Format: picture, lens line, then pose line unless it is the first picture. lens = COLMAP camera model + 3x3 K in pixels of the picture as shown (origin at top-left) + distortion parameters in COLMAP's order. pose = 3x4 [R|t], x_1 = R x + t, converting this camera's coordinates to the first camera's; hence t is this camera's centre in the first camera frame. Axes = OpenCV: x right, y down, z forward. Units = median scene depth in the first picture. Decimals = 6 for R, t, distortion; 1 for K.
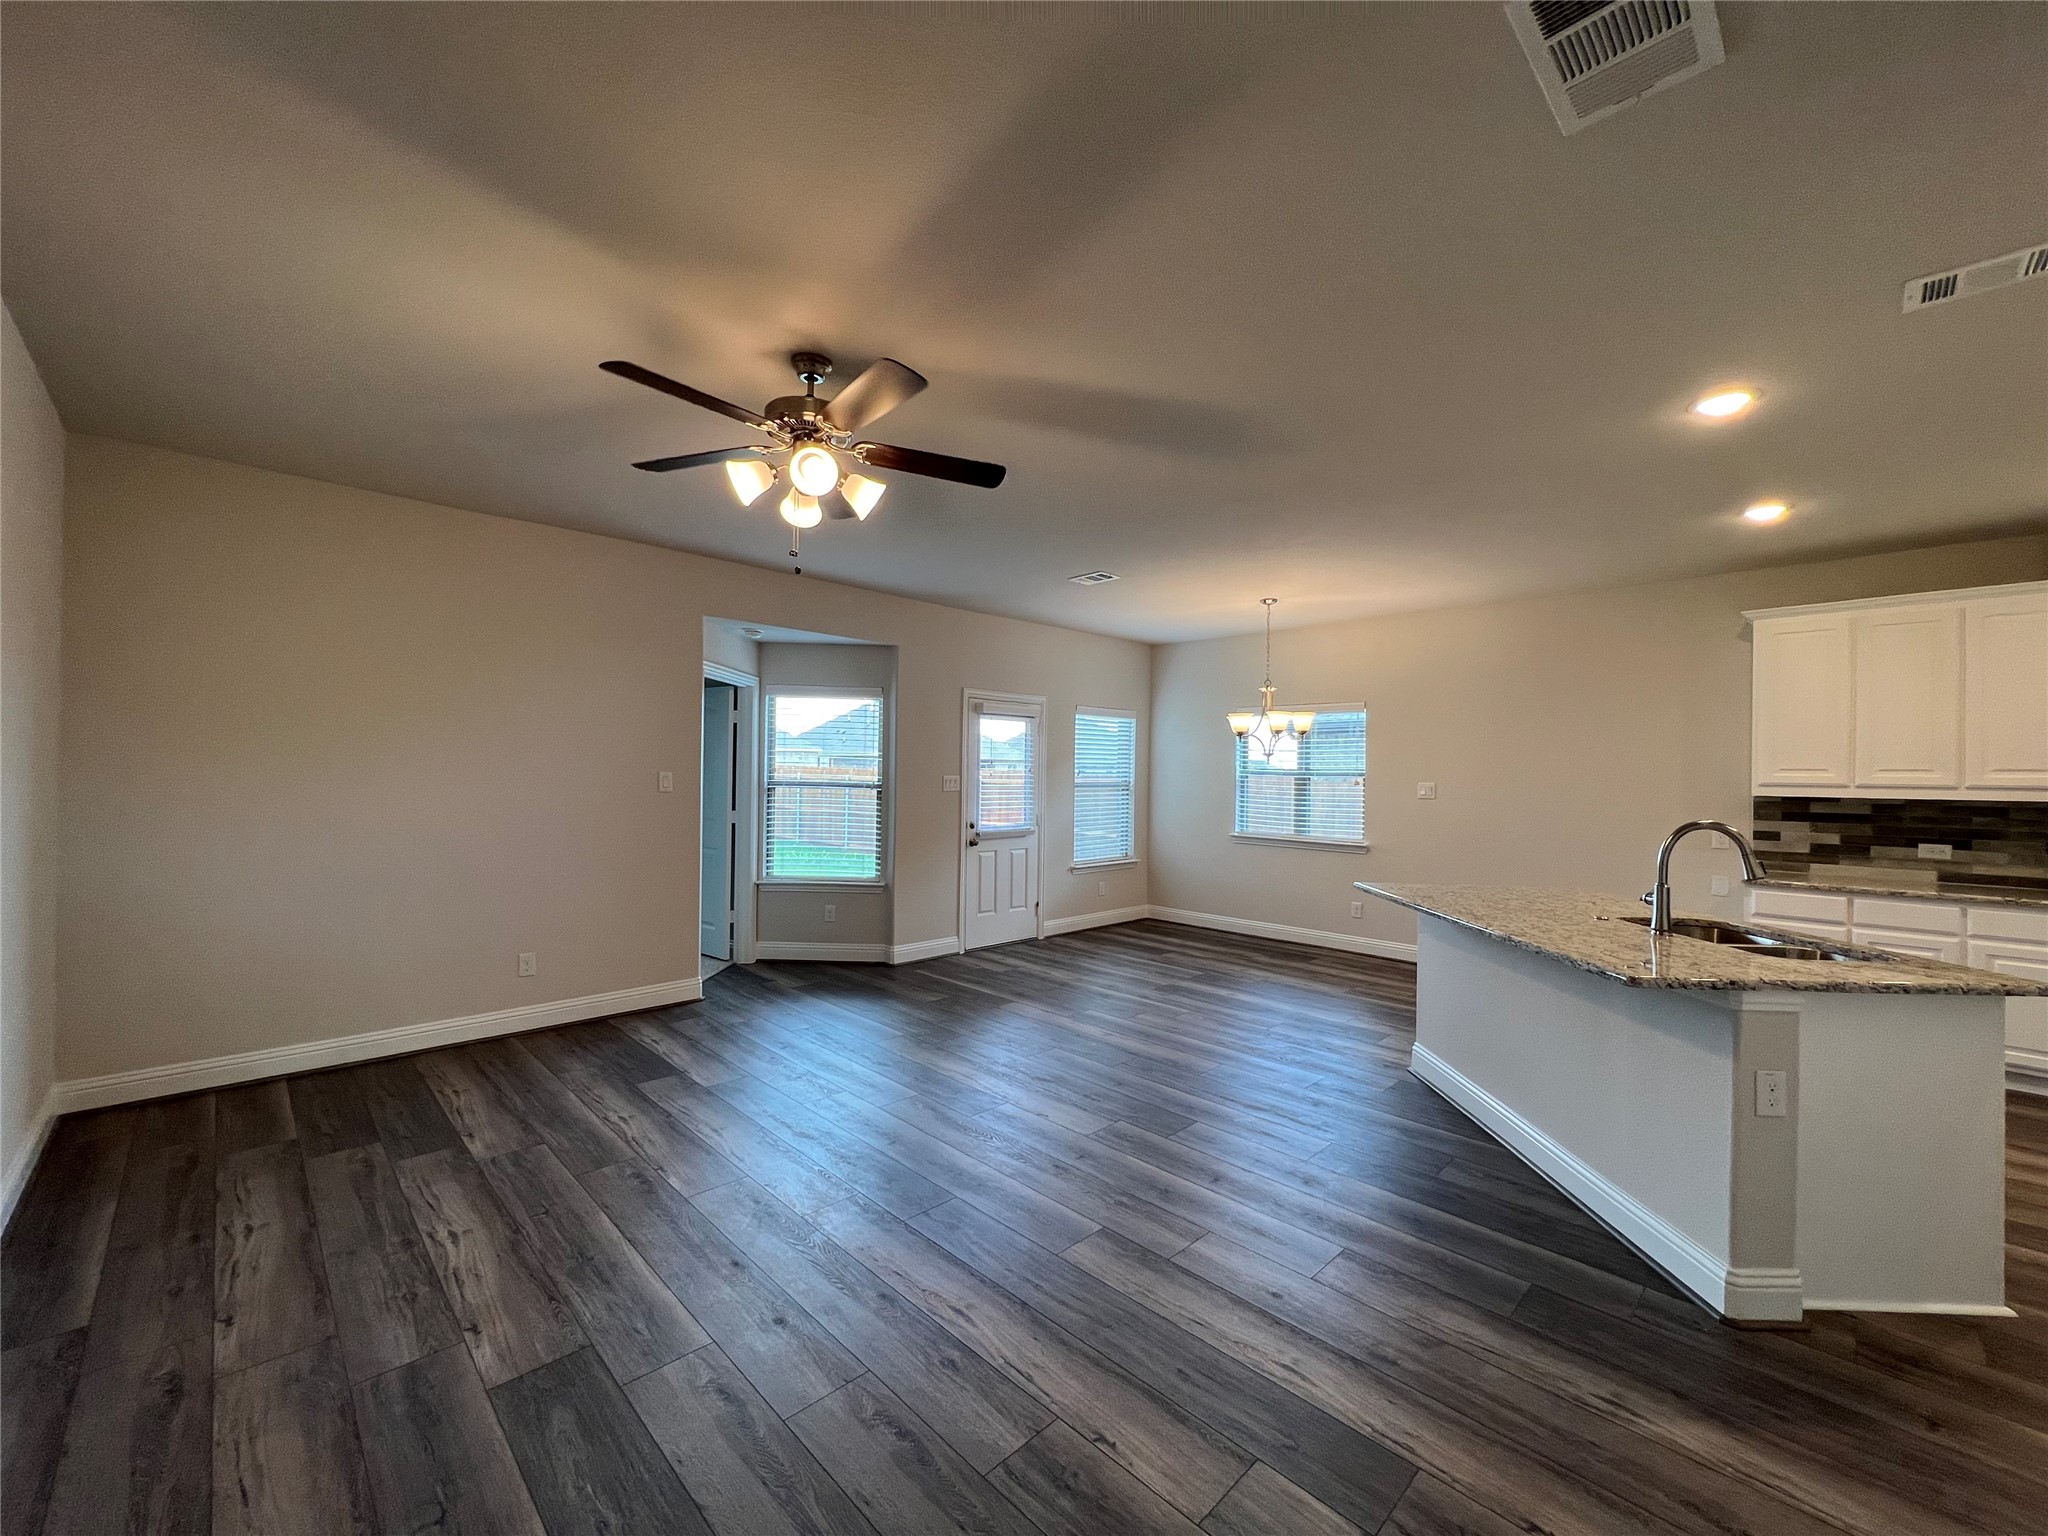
lens RADIAL K [[820.9, 0, 1018.8], [0, 820.9, 767.7], [0, 0, 1]] dist [-0.003660, 0.000691]
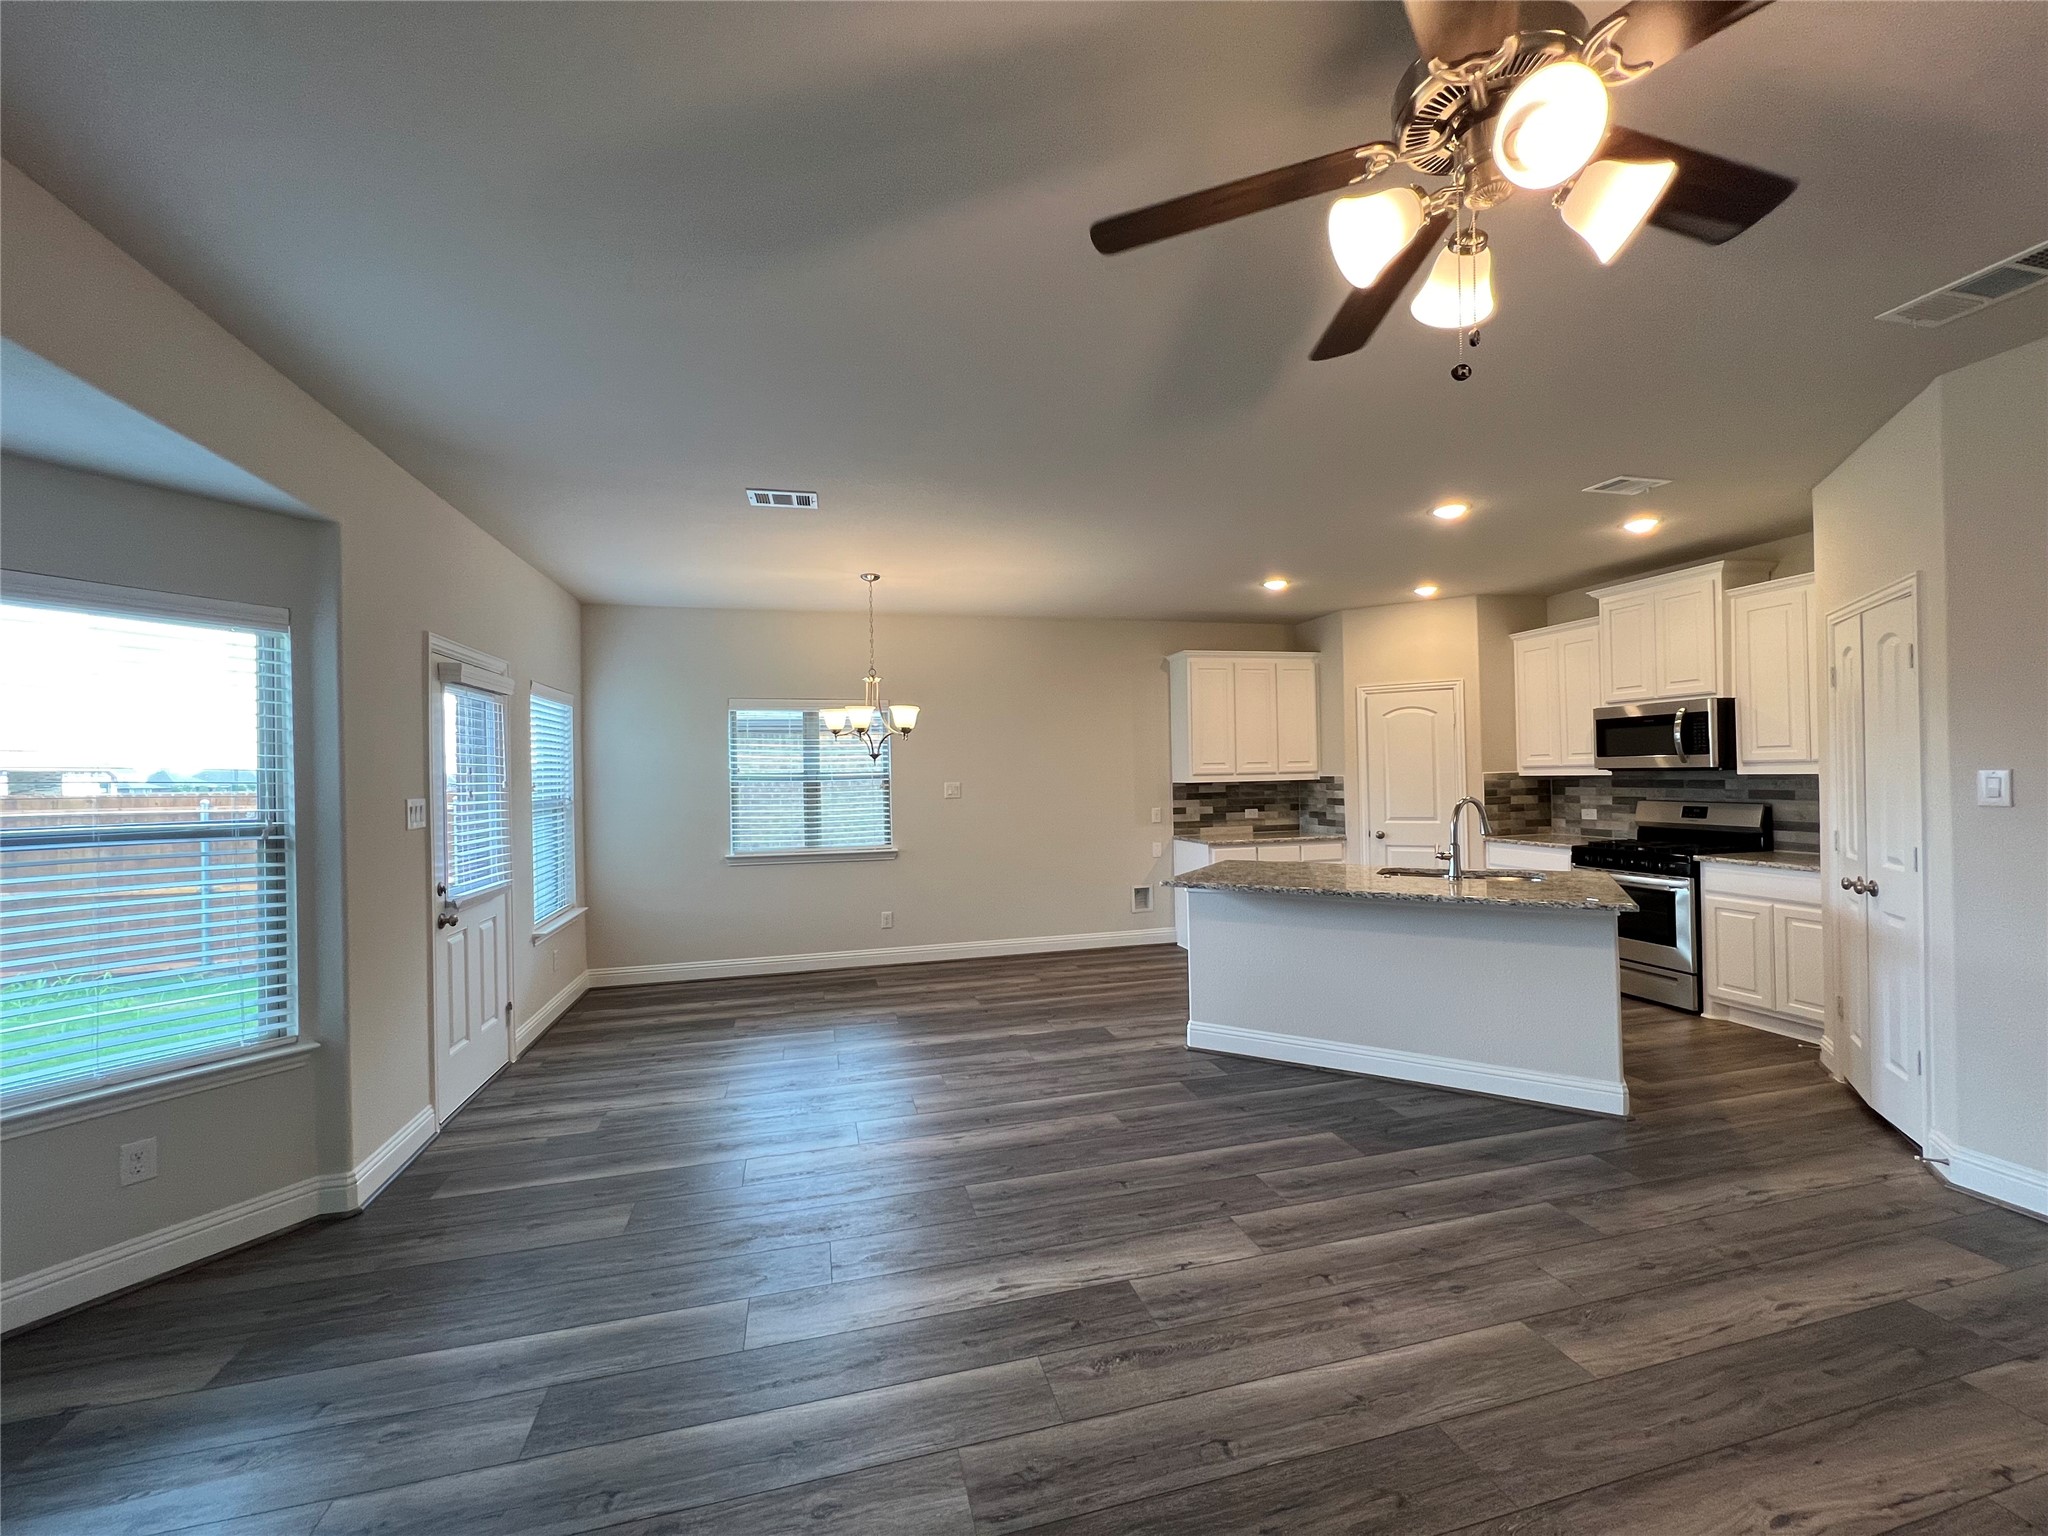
lens RADIAL K [[820.9, 0, 1021.8], [0, 820.9, 770.8], [0, 0, 1]] dist [-0.003660, 0.000691]
pose [[0.492692, -0.020000, 0.869974, -0.455084], [0.020991, 0.999718, 0.011095, -0.007870], [-0.869951, 0.012795, 0.492973, 0.545216]]
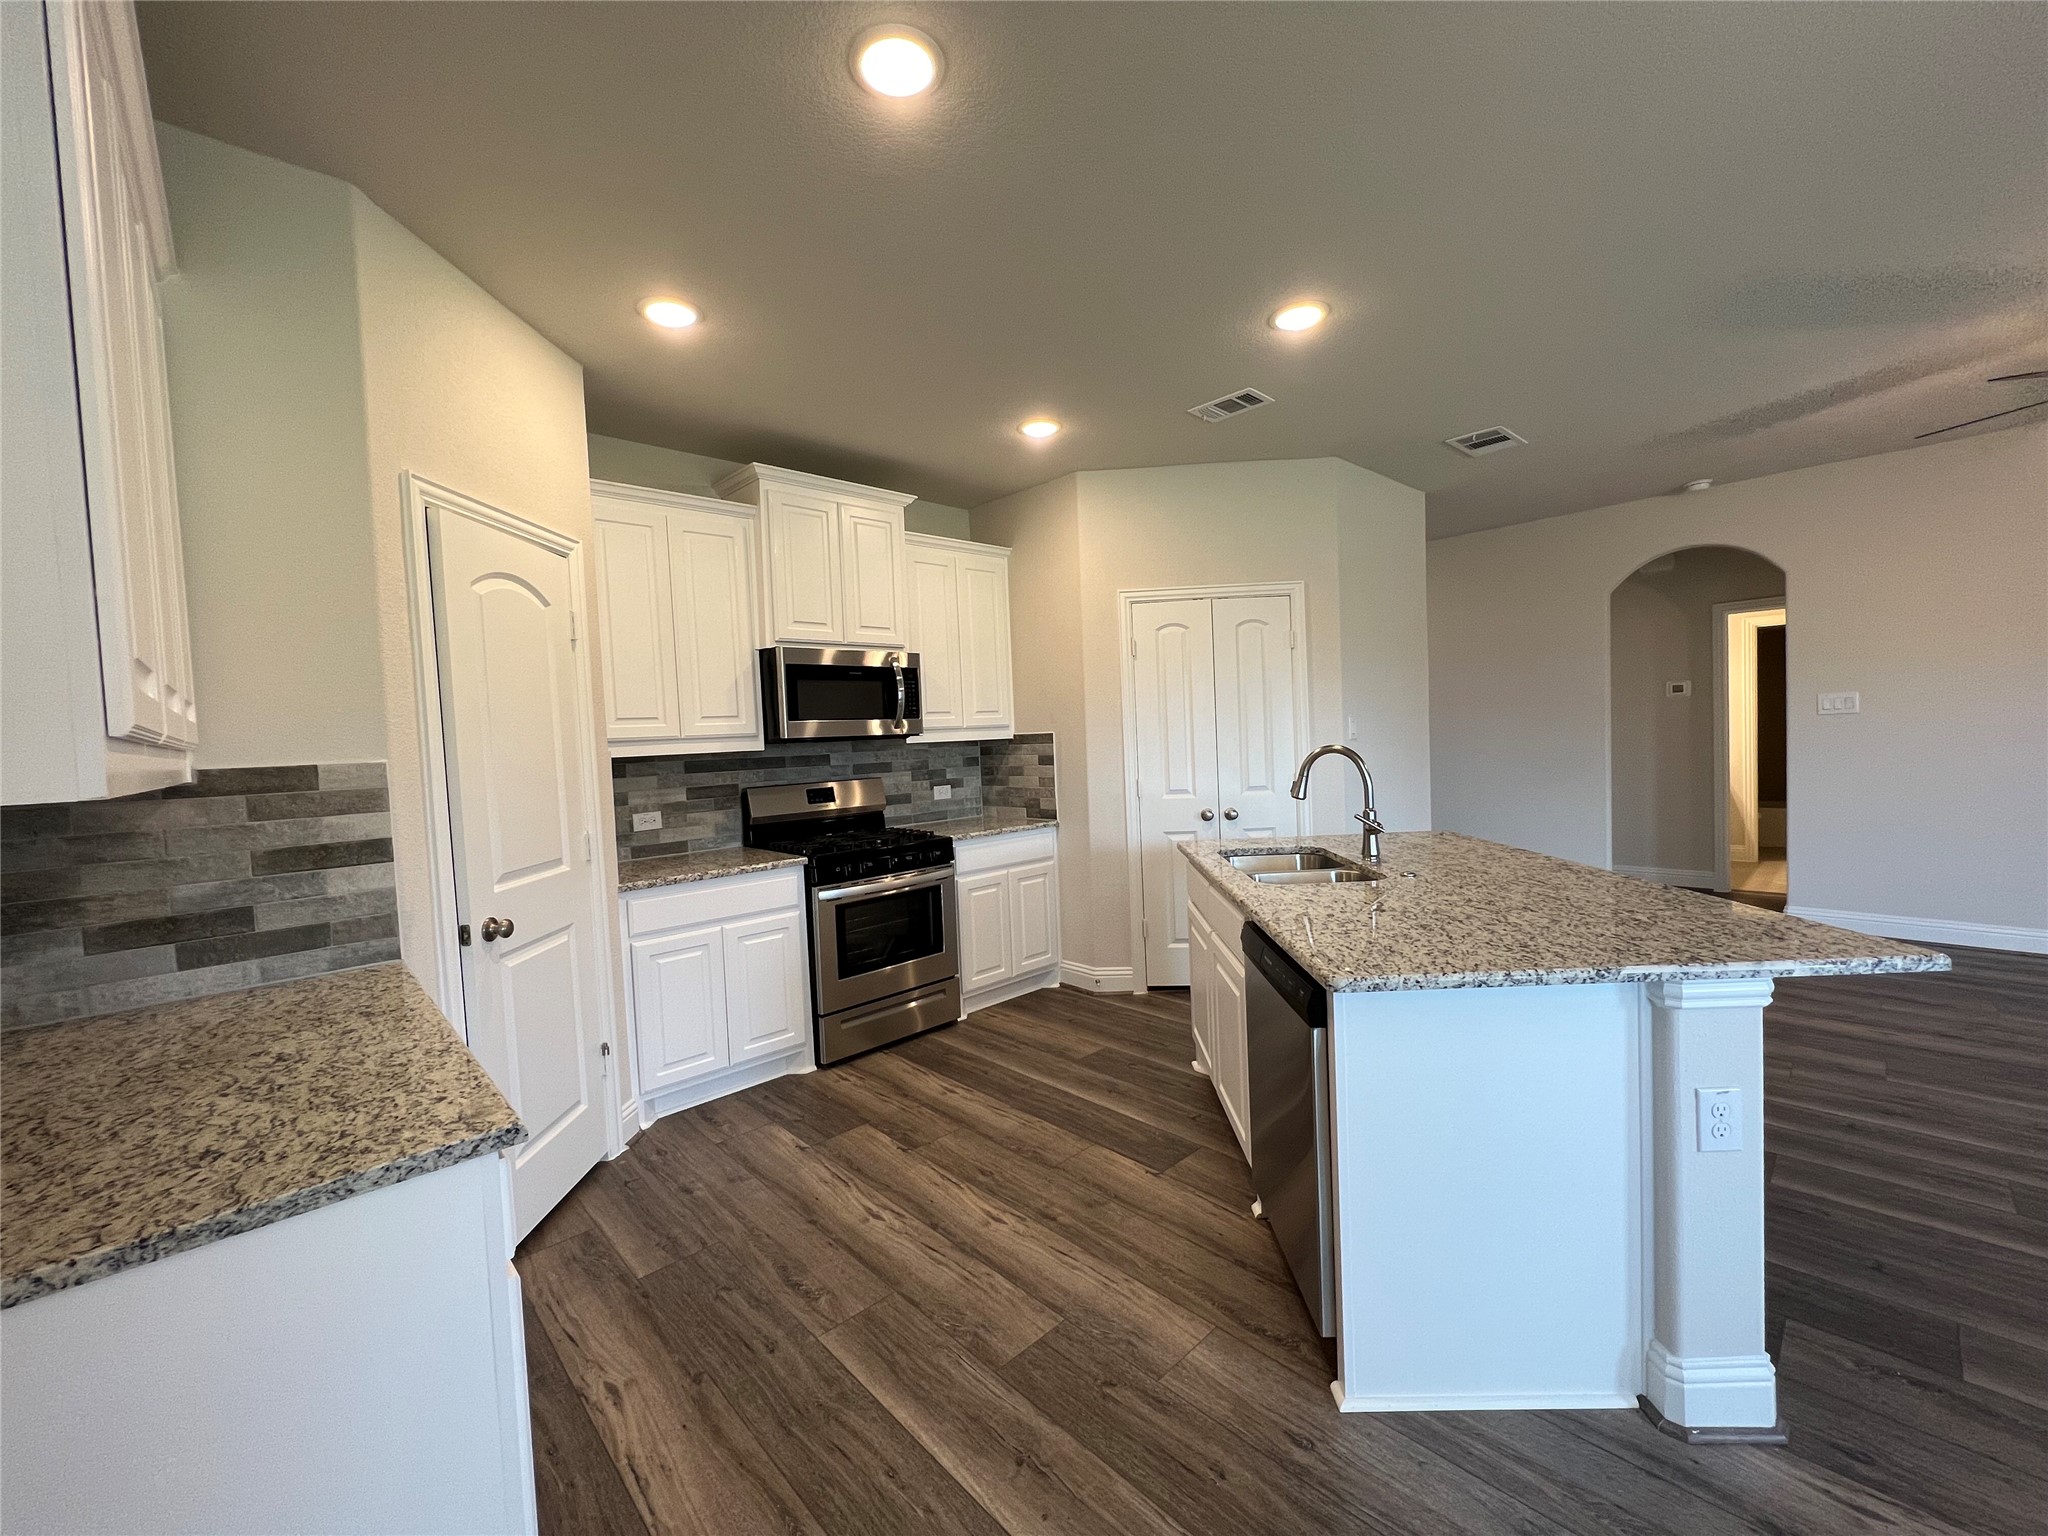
lens RADIAL K [[820.9, 0, 1020.1], [0, 820.9, 768.8], [0, 0, 1]] dist [-0.003660, 0.000691]
pose [[-0.999306, 0.029338, 0.022950, 0.680459], [0.030098, 0.998986, 0.033494, 0.026810], [-0.021944, 0.034161, -0.999175, 1.147114]]
